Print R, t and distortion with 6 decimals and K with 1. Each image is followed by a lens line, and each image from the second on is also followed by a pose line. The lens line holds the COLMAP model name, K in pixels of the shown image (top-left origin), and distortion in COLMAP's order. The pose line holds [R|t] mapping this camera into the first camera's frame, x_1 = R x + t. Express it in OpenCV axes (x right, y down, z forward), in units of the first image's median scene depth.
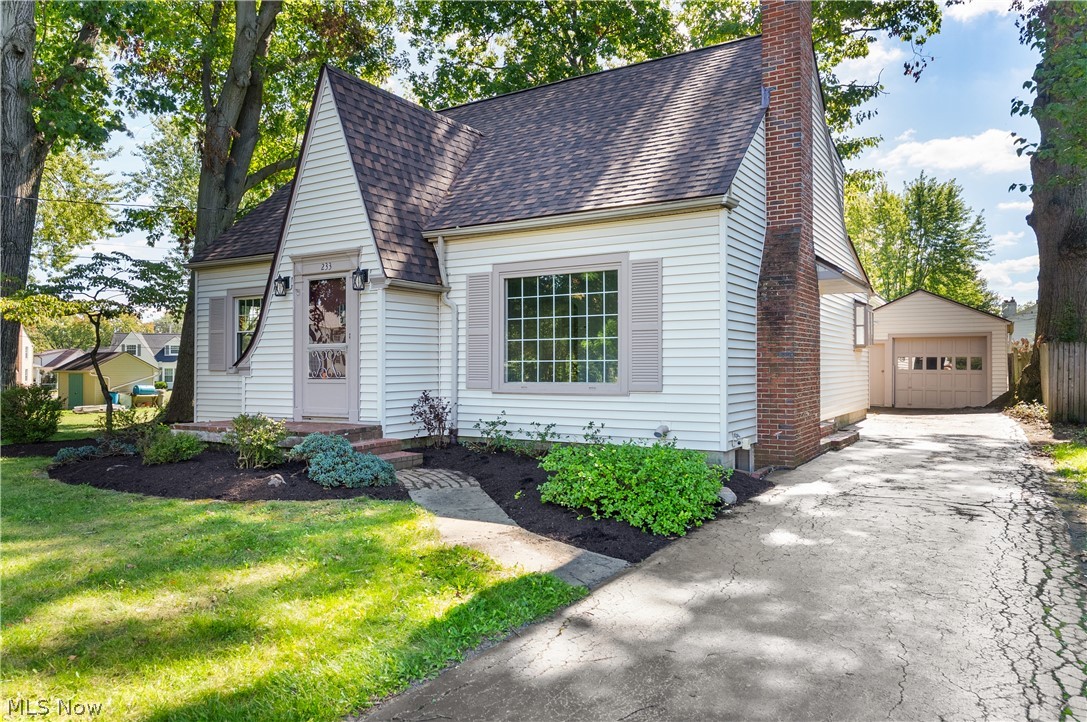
lens RADIAL K [[743.6, 0, 543.8], [0, 743.6, 363.3], [0, 0, 1]] dist [0.002821, -0.000960]
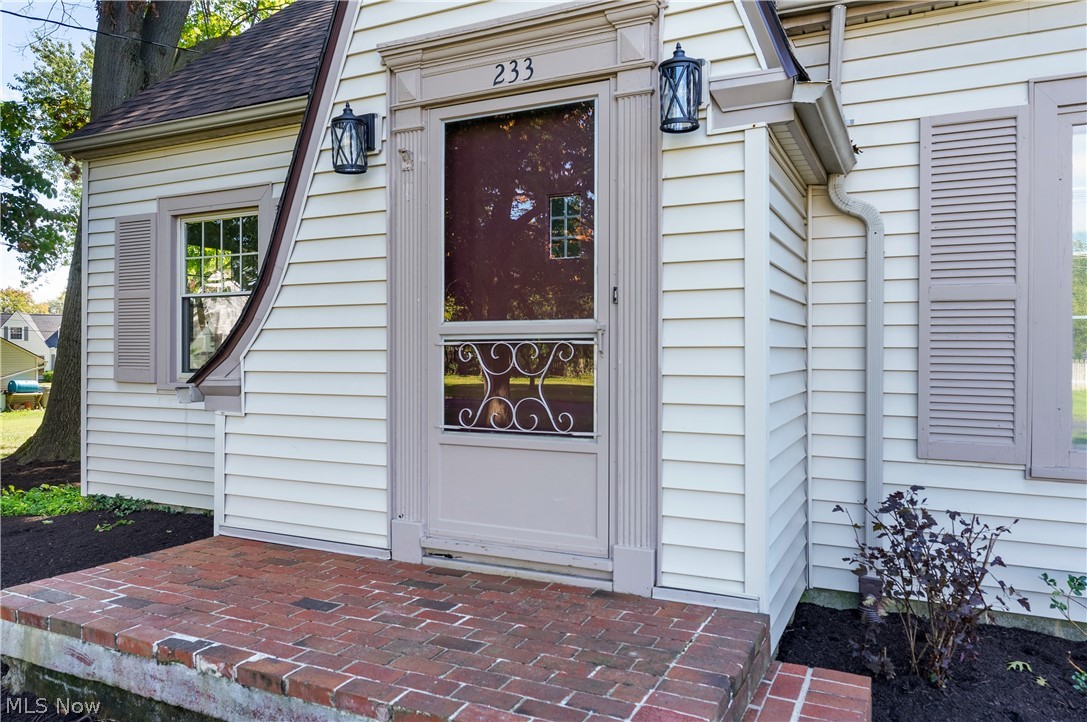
lens RADIAL K [[757.5, 0, 541.7], [0, 757.5, 364.3], [0, 0, 1]] dist [0.001576, 0.001205]
pose [[0.995713, 0.004353, 0.092399, -0.240637], [-0.006024, 0.999823, 0.017817, -0.010865], [-0.092305, -0.018297, 0.995563, 0.531376]]
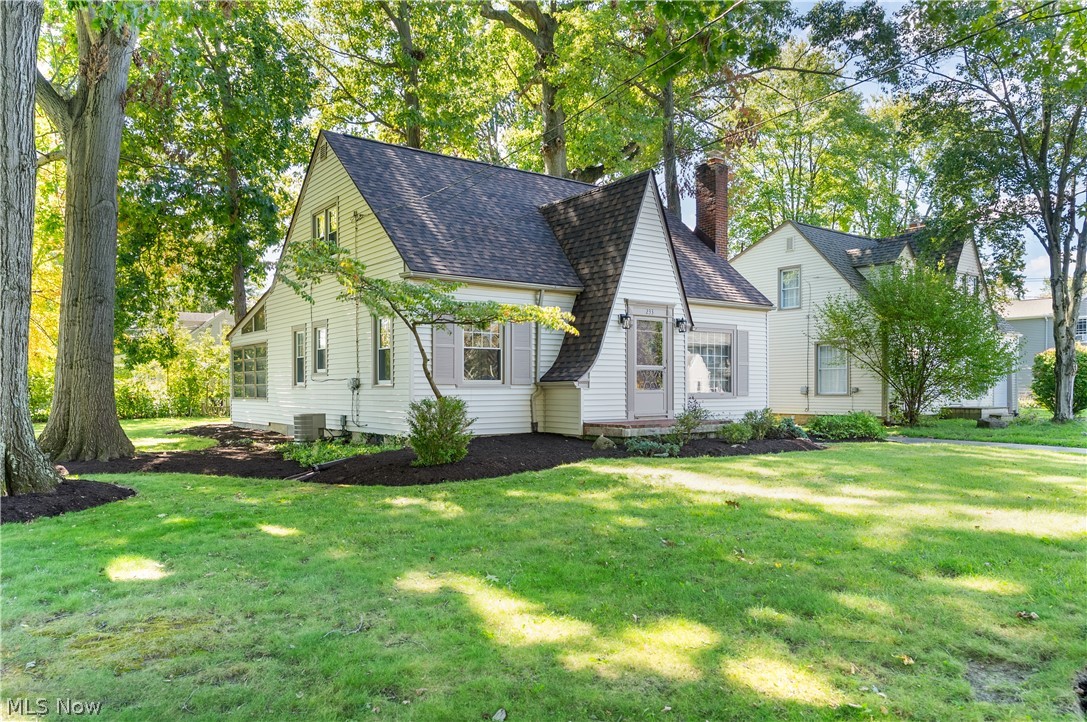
lens RADIAL K [[766.2, 0, 544.7], [0, 766.2, 386.4], [0, 0, 1]] dist [0.000641, 0.000761]
pose [[0.370053, 0.008767, 0.928969, -1.355257], [-0.000178, 0.999956, -0.009366, 0.022166], [-0.929010, 0.003301, 0.370039, 0.497977]]
